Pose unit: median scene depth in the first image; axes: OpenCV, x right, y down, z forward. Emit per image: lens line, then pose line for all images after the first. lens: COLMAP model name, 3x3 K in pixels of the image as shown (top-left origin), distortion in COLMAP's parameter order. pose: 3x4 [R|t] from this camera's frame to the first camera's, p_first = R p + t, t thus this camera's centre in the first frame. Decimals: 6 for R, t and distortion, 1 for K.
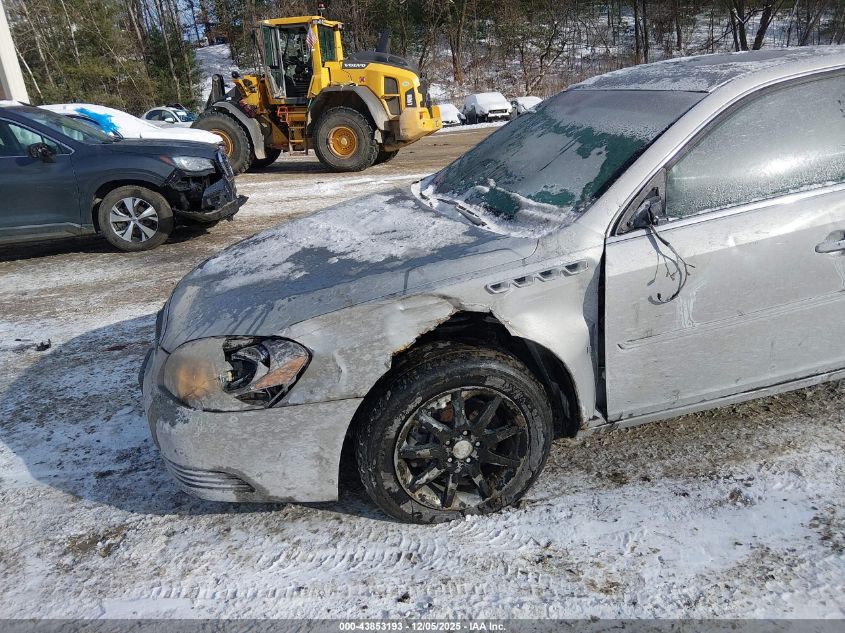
lens RADIAL K [[624.8, 0, 421.8], [0, 624.8, 316.0], [0, 0, 1]] dist [0.085595, -0.138482]
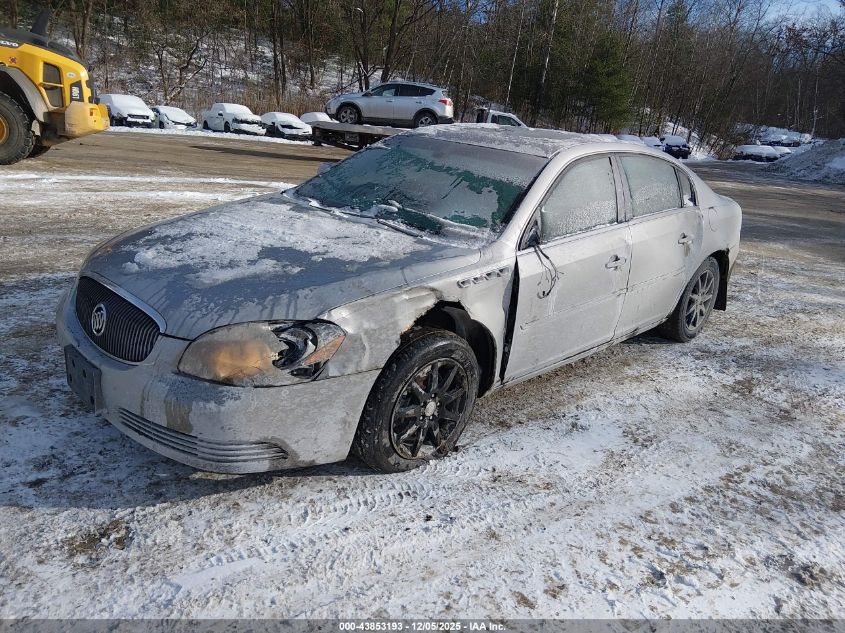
lens RADIAL K [[624.8, 0, 421.8], [0, 624.8, 316.0], [0, 0, 1]] dist [0.085595, -0.138482]
pose [[0.845715, -0.001794, 0.533632, -0.641498], [0.018990, 0.999462, -0.026736, 0.055997], [-0.533297, 0.032745, 0.845294, -0.089249]]
